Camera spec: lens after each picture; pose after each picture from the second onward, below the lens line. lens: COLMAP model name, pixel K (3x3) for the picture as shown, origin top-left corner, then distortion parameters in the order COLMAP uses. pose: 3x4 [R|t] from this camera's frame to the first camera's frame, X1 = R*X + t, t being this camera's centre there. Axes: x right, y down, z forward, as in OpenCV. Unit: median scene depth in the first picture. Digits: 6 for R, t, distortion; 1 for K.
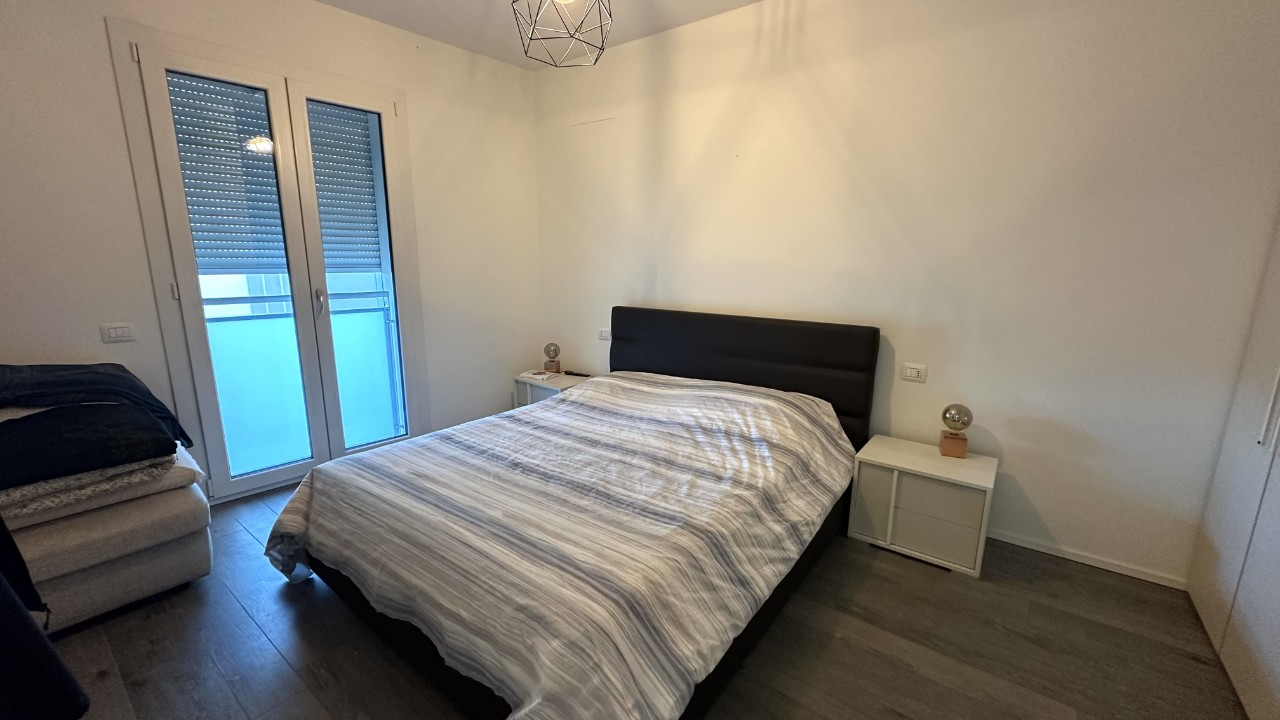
lens RADIAL K [[509.8, 0, 640.0], [0, 509.8, 360.0], [0, 0, 1]] dist [0.001859, 0.000094]
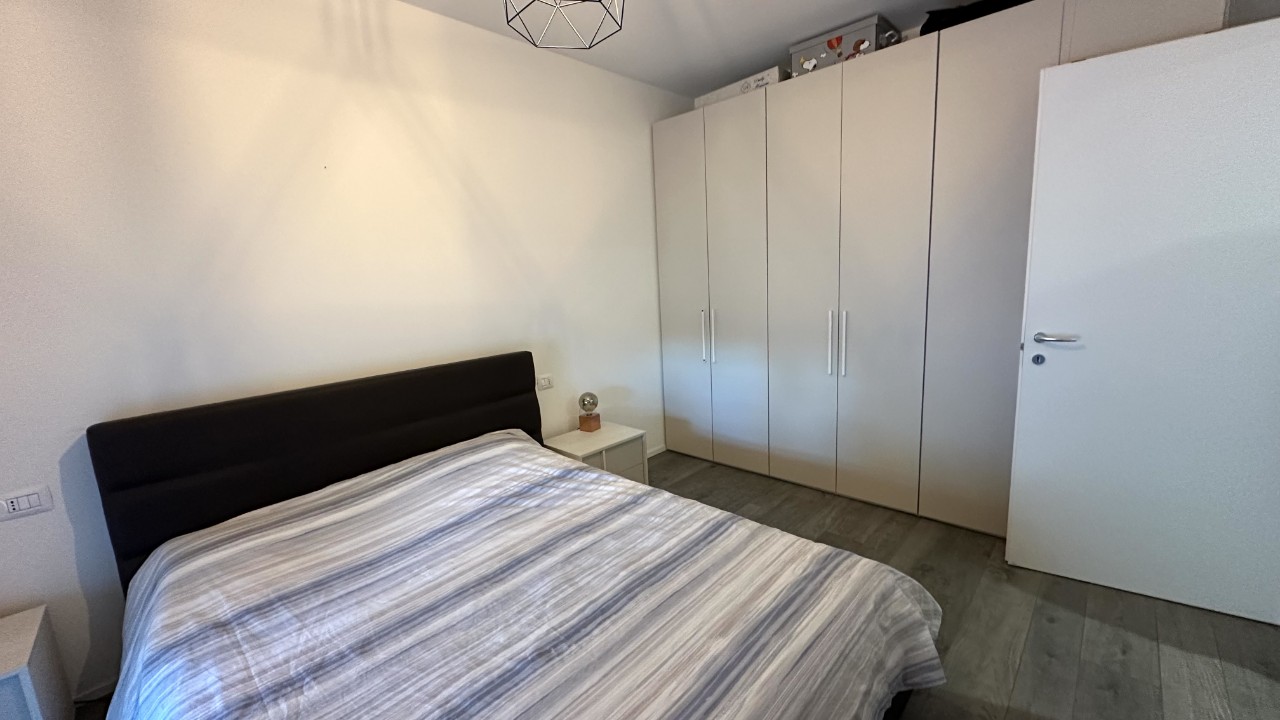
lens RADIAL K [[509.8, 0, 640.0], [0, 509.8, 360.0], [0, 0, 1]] dist [0.001859, 0.000094]
pose [[0.107021, -0.181887, 0.977478, -0.693730], [0.248064, 0.956918, 0.150902, -0.171167], [-0.962814, 0.226328, 0.147530, 0.667322]]
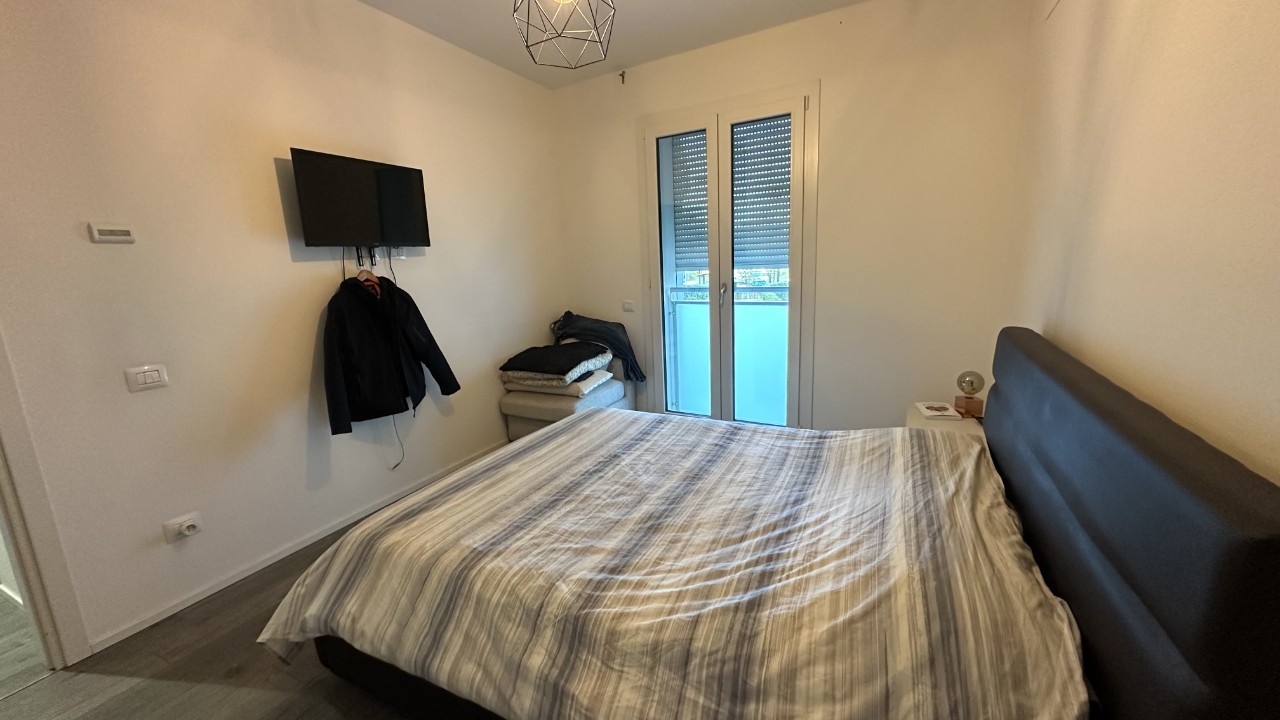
lens RADIAL K [[507.5, 0, 634.0], [0, 507.5, 357.9], [0, 0, 1]] dist [0.001107, 0.000062]
pose [[0.174531, 0.171441, -0.969612, 0.685237], [-0.151821, 0.977635, 0.145532, -0.139674], [0.972877, 0.121808, 0.196656, 0.742773]]
